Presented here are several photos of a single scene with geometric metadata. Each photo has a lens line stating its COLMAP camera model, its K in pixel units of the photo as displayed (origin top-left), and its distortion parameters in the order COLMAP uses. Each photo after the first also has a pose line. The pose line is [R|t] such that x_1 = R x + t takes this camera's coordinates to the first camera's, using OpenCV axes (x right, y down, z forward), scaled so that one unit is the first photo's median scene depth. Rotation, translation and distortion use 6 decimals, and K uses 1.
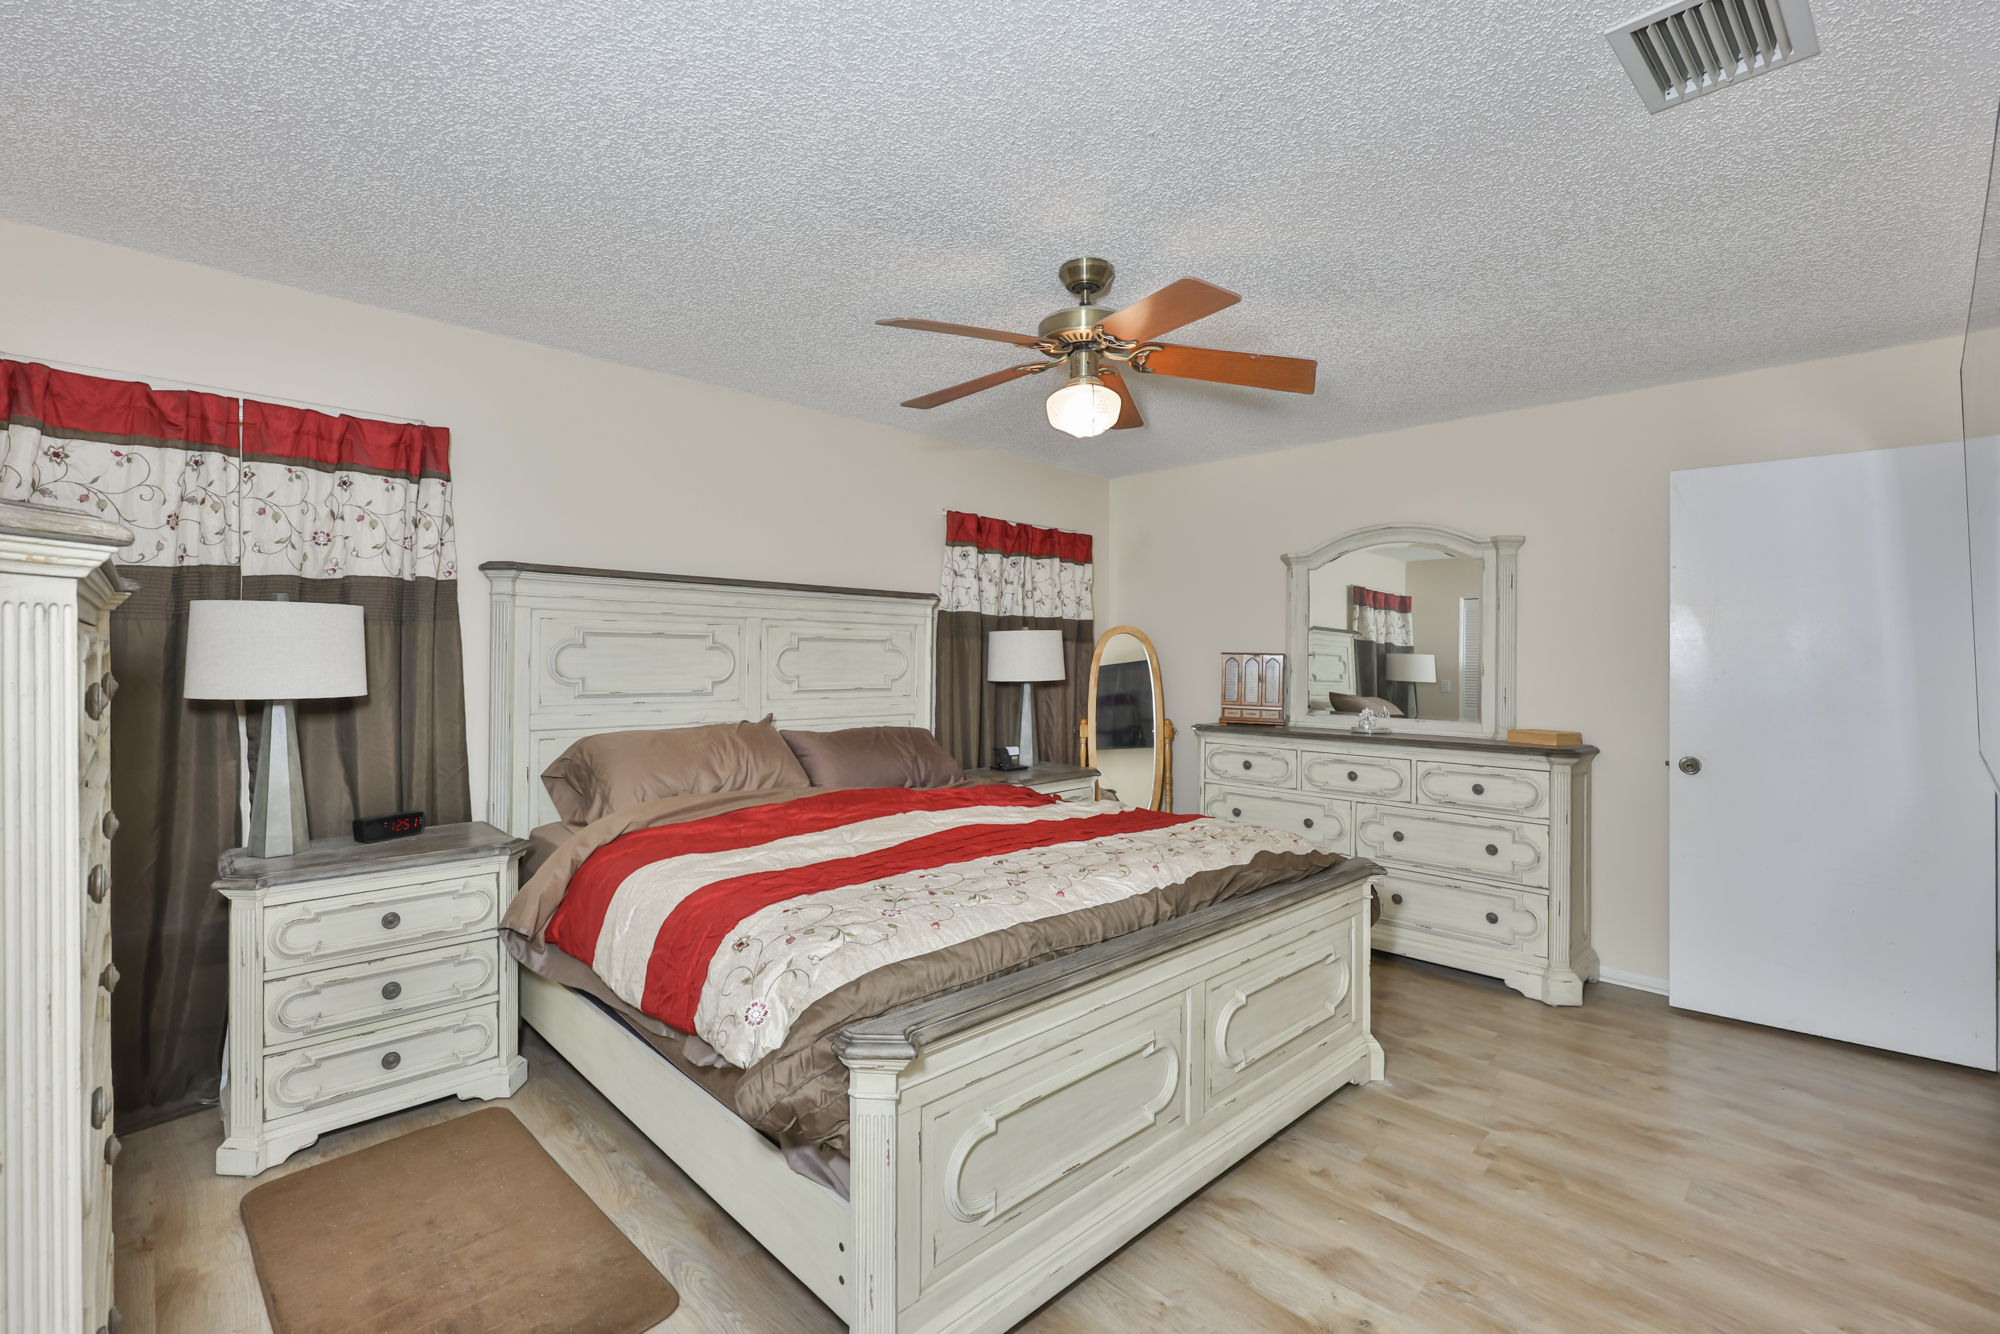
lens RADIAL K [[864.3, 0, 1000.0], [0, 864.3, 667.0], [0, 0, 1]] dist [-0.002679, -0.000084]
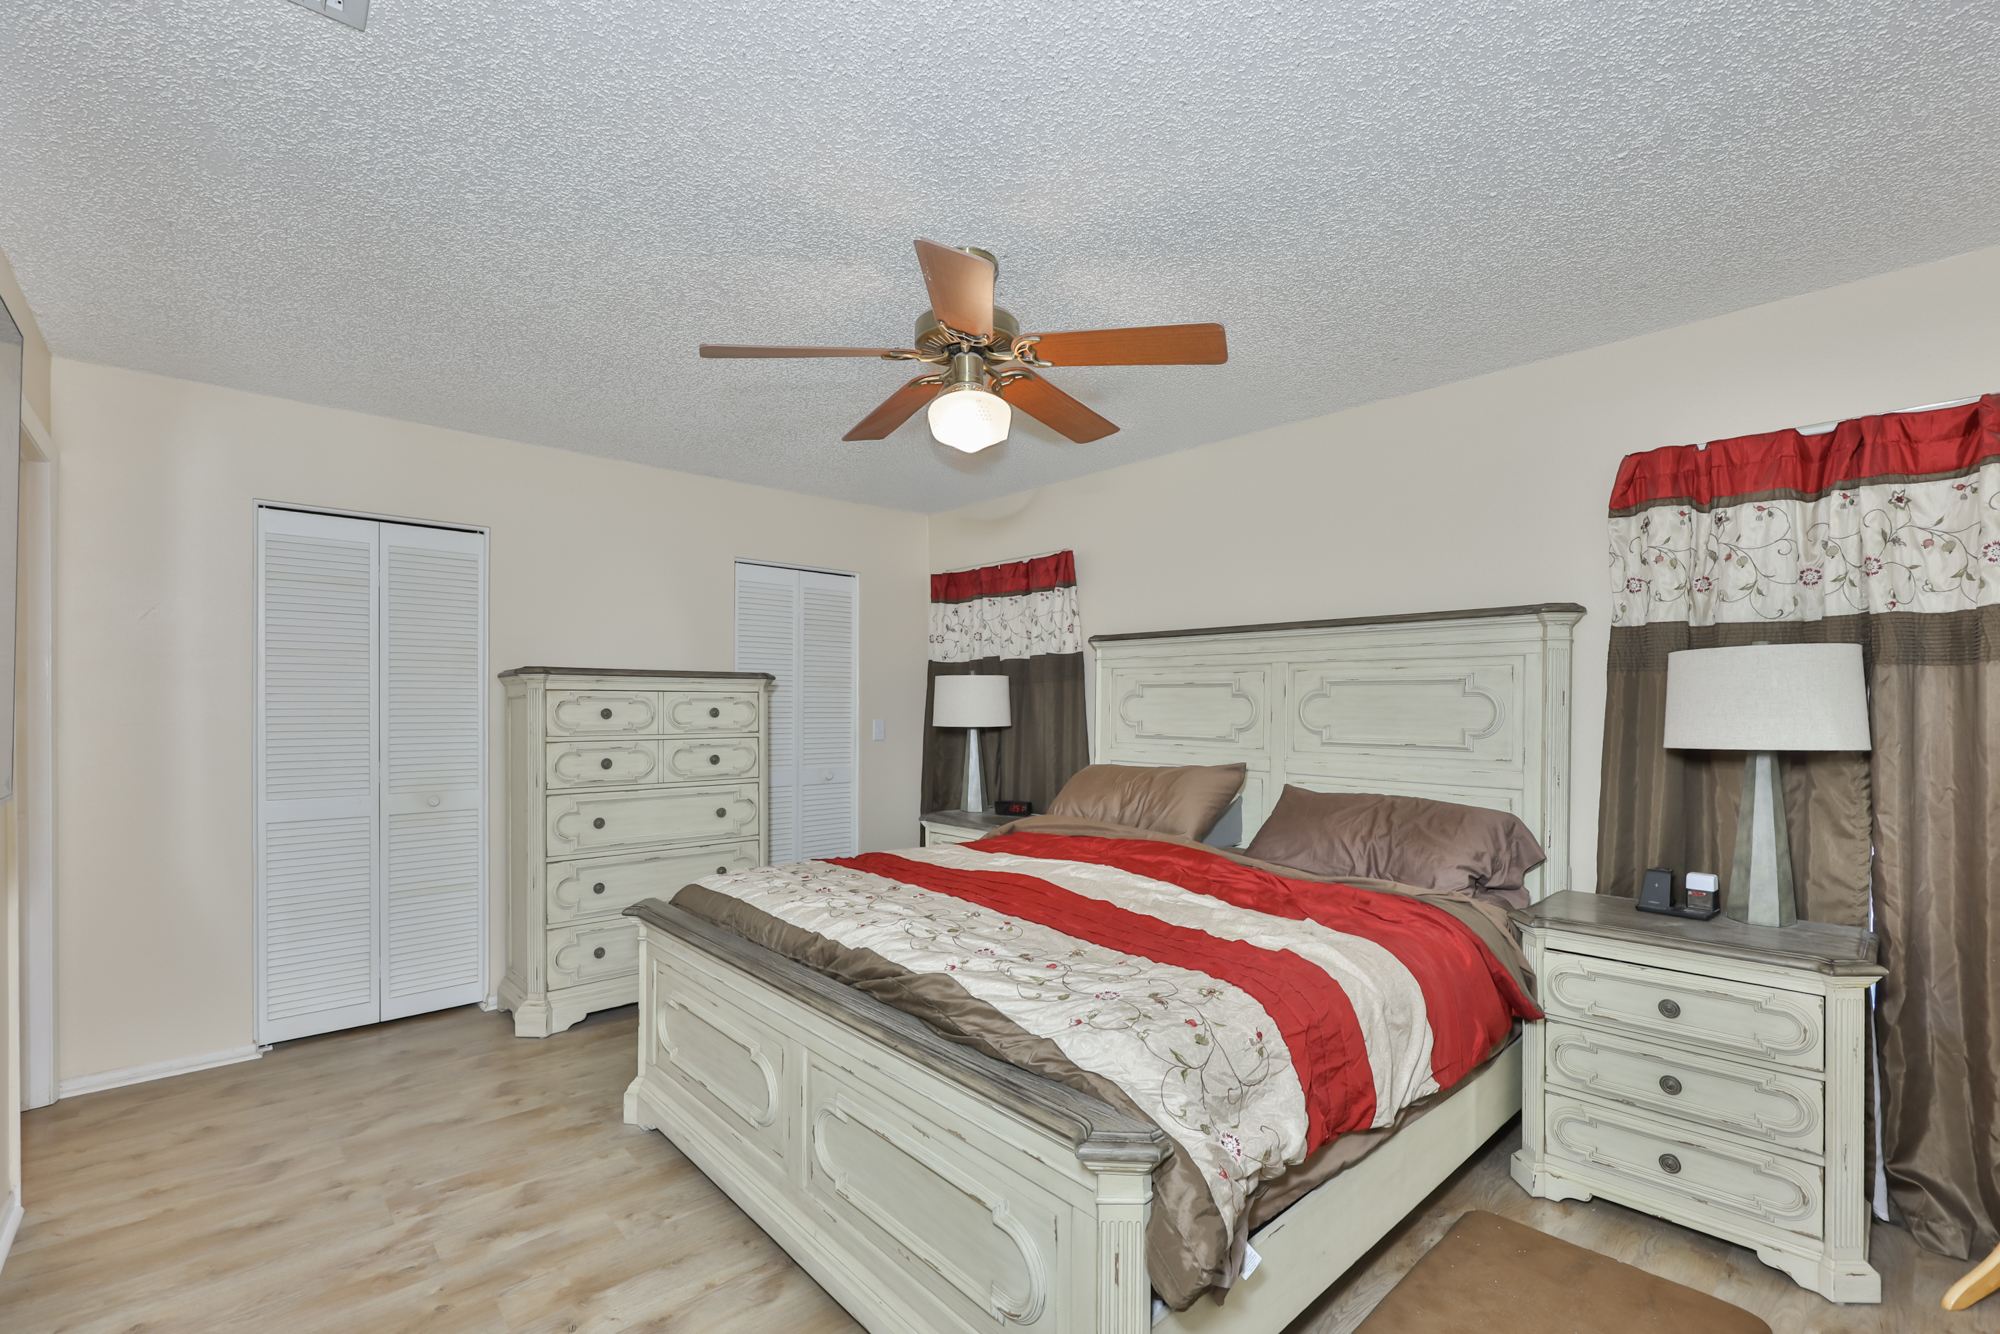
lens RADIAL K [[890.2, 0, 995.6], [0, 890.2, 707.3], [0, 0, 1]] dist [0.002175, 0.000230]
pose [[-0.040122, -0.000862, -0.999194, 0.725569], [-0.010681, 0.999943, -0.000434, -0.004638], [0.999138, 0.010655, -0.040129, 0.752769]]
